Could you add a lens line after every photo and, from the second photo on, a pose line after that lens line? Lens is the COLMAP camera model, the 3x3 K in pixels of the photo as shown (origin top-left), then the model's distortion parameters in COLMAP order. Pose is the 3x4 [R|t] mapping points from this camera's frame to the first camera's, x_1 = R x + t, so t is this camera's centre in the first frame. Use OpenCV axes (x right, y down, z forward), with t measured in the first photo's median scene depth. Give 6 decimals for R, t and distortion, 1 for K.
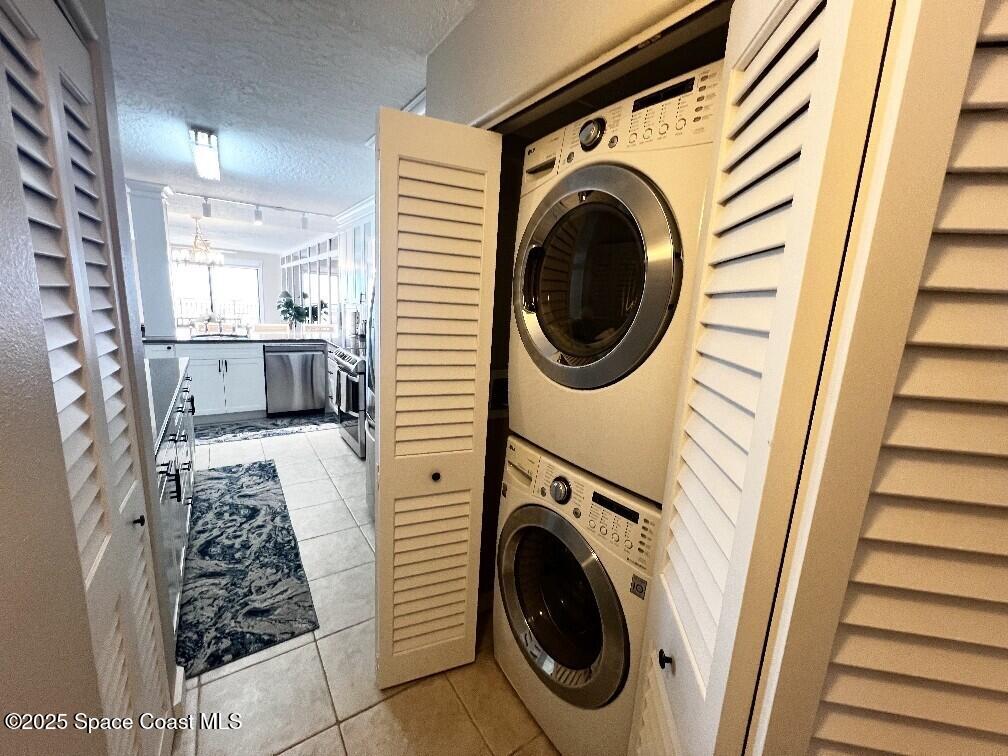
lens RADIAL K [[412.1, 0, 504.0], [0, 412.1, 378.0], [0, 0, 1]] dist [0.000008, 0.000251]
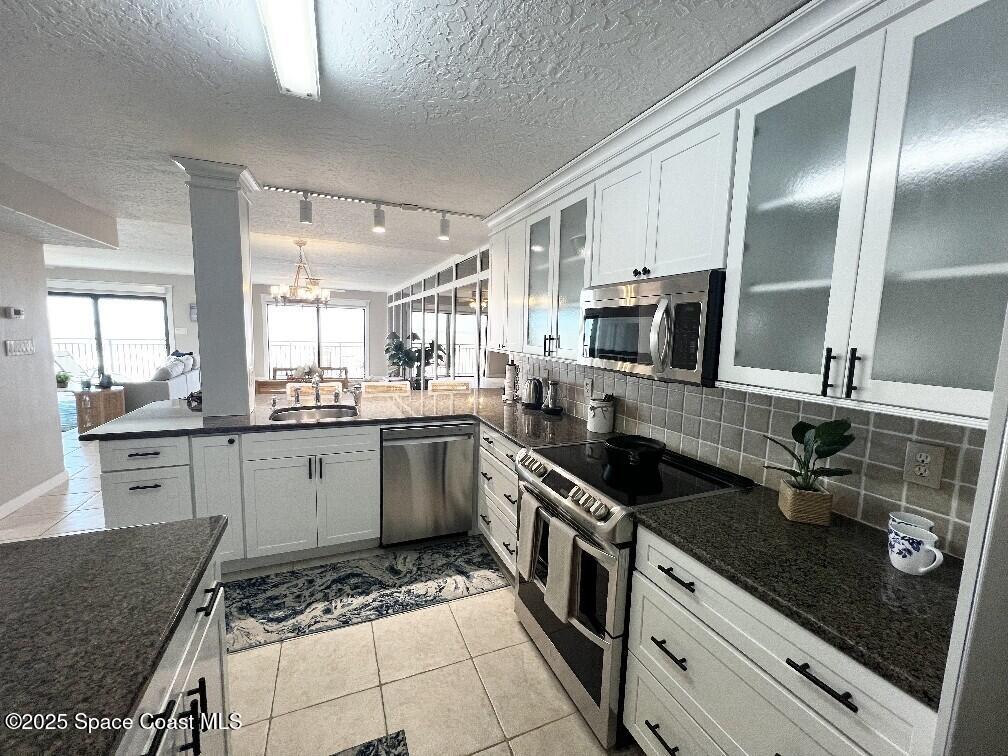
lens RADIAL K [[412.1, 0, 504.0], [0, 412.1, 378.0], [0, 0, 1]] dist [0.000008, 0.000251]
pose [[0.980444, -0.003665, -0.196762, -0.288061], [-0.012298, 0.996731, -0.079845, -0.103172], [0.196411, 0.080704, 0.977195, 0.444174]]
